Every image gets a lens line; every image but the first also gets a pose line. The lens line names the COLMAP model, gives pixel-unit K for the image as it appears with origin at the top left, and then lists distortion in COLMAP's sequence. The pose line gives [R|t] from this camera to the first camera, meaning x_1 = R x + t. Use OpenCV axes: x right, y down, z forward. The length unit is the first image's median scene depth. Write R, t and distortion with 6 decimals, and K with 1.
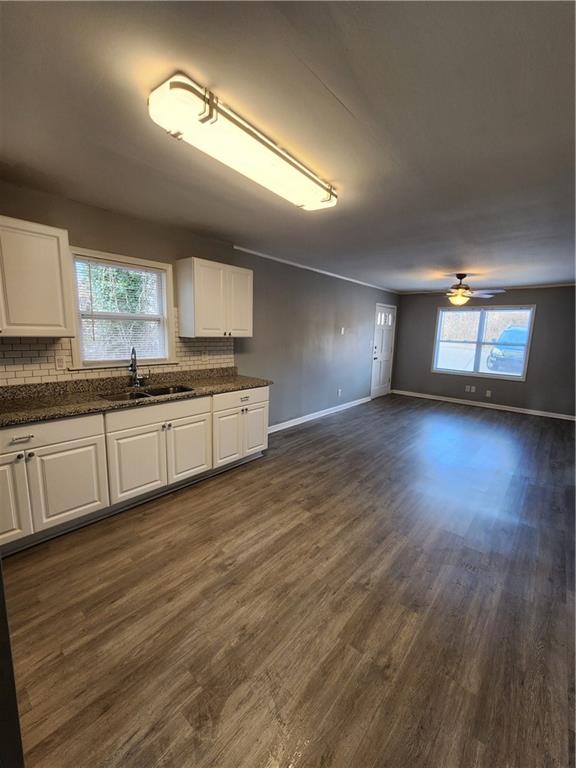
lens RADIAL K [[316.8, 0, 298.7], [0, 316.8, 383.1], [0, 0, 1]] dist [0.000325, -0.000395]
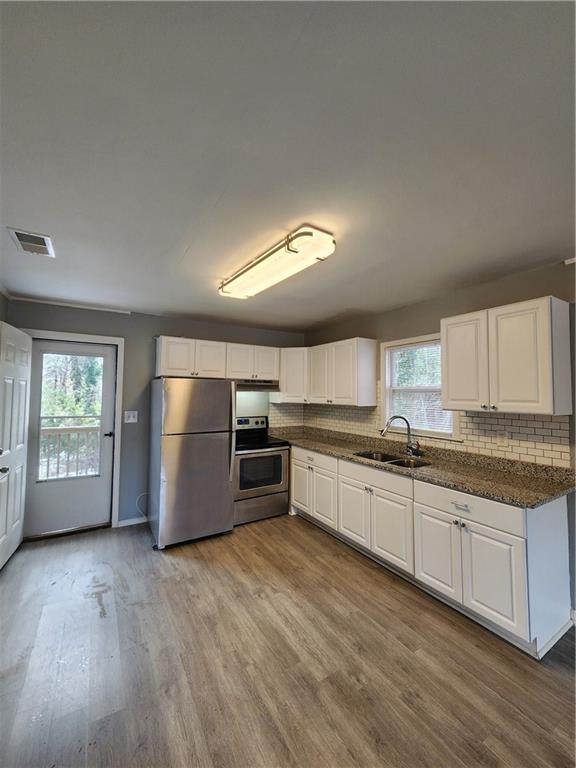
lens RADIAL K [[316.8, 0, 291.0], [0, 316.8, 379.4], [0, 0, 1]] dist [0.000325, -0.000395]
pose [[-0.320138, -0.076052, -0.944313, 0.784056], [-0.174068, 0.984525, -0.020278, -0.180836], [0.931242, 0.157883, -0.328422, 1.175573]]
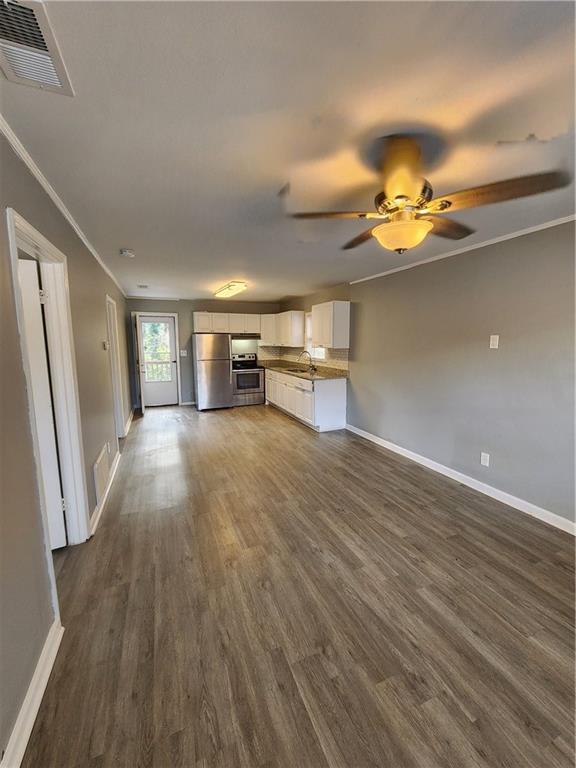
lens RADIAL K [[316.8, 0, 296.2], [0, 316.8, 381.5], [0, 0, 1]] dist [0.000325, -0.000395]
pose [[-0.454388, 0.083730, -0.886860, 1.830041], [-0.160031, 0.971703, 0.173733, -0.340400], [0.876311, 0.220867, -0.428131, 2.321825]]
